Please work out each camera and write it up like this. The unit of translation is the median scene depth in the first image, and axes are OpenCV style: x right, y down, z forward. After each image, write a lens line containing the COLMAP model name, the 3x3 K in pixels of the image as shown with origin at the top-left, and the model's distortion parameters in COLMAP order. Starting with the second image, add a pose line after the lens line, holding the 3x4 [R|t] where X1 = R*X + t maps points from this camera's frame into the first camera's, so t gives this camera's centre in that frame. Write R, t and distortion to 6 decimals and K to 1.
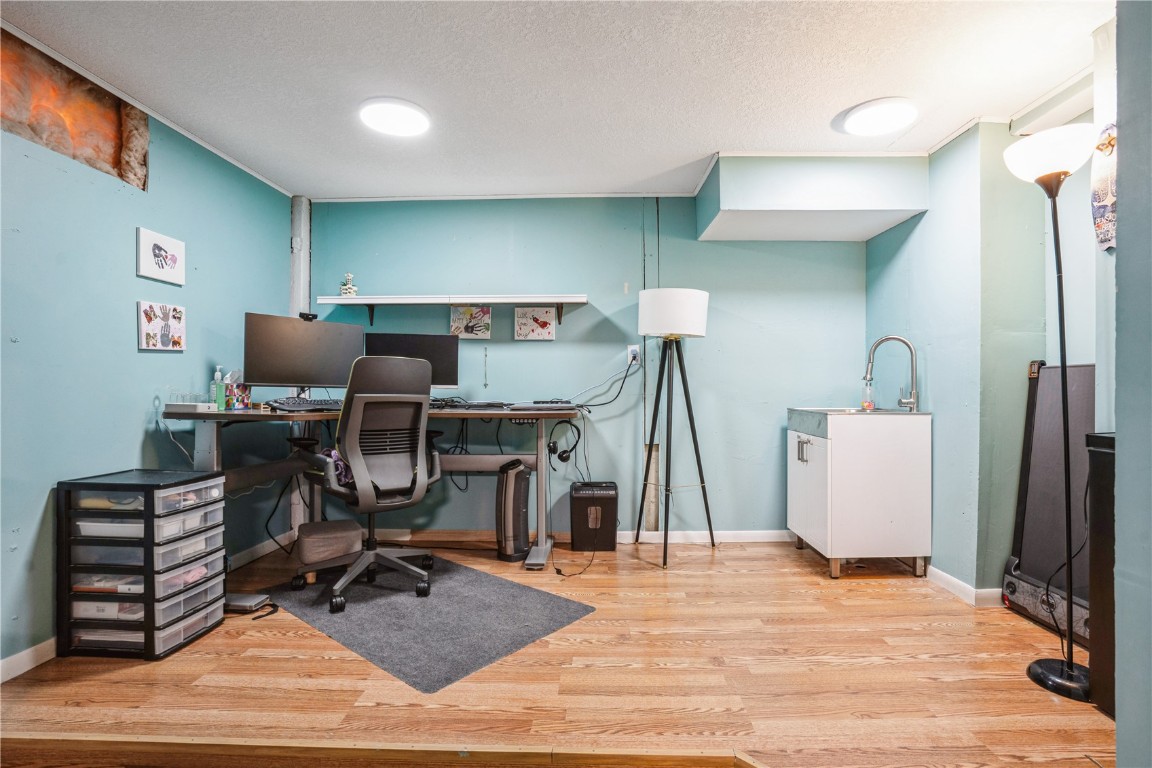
lens RADIAL K [[529.9, 0, 595.0], [0, 529.9, 389.2], [0, 0, 1]] dist [-0.059493, 0.024945]
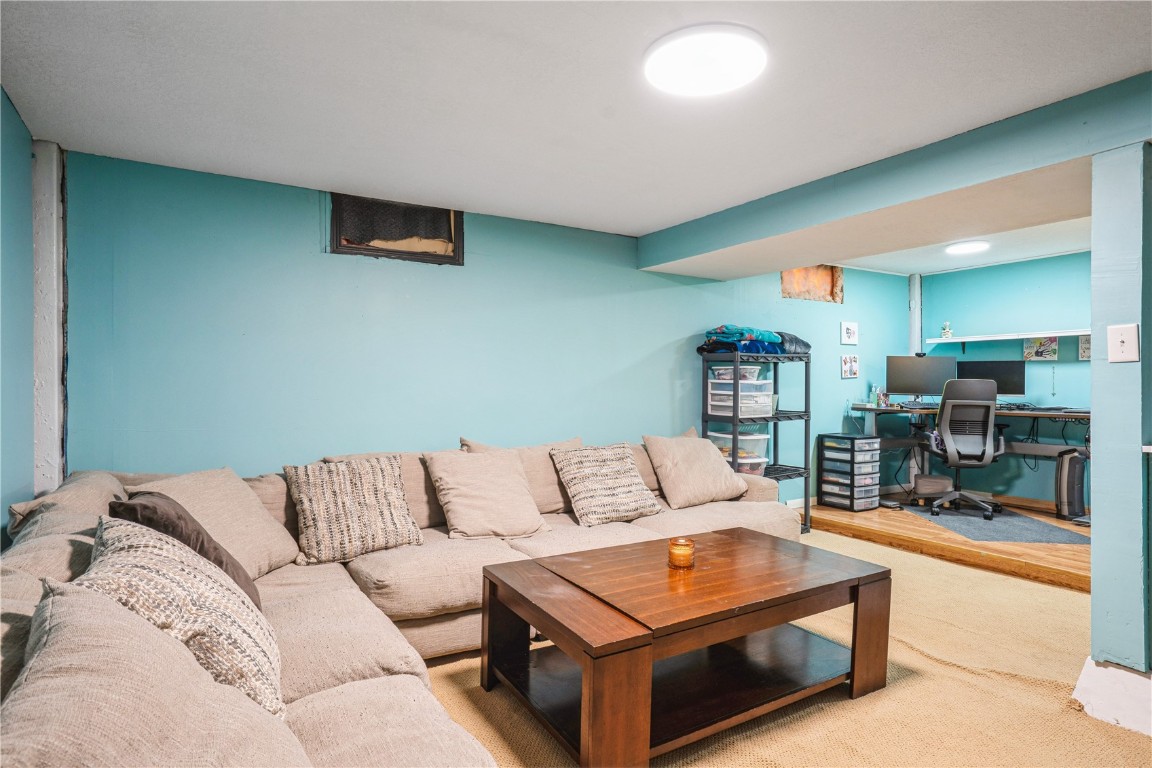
lens RADIAL K [[616.5, 0, 576.0], [0, 616.5, 384.0], [0, 0, 1]] dist [-0.046607, 0.035045]
pose [[0.524203, -0.002390, -0.851590, 0.659254], [0.000115, 0.999996, -0.002735, -0.041036], [0.851593, 0.001336, 0.524202, -1.190909]]
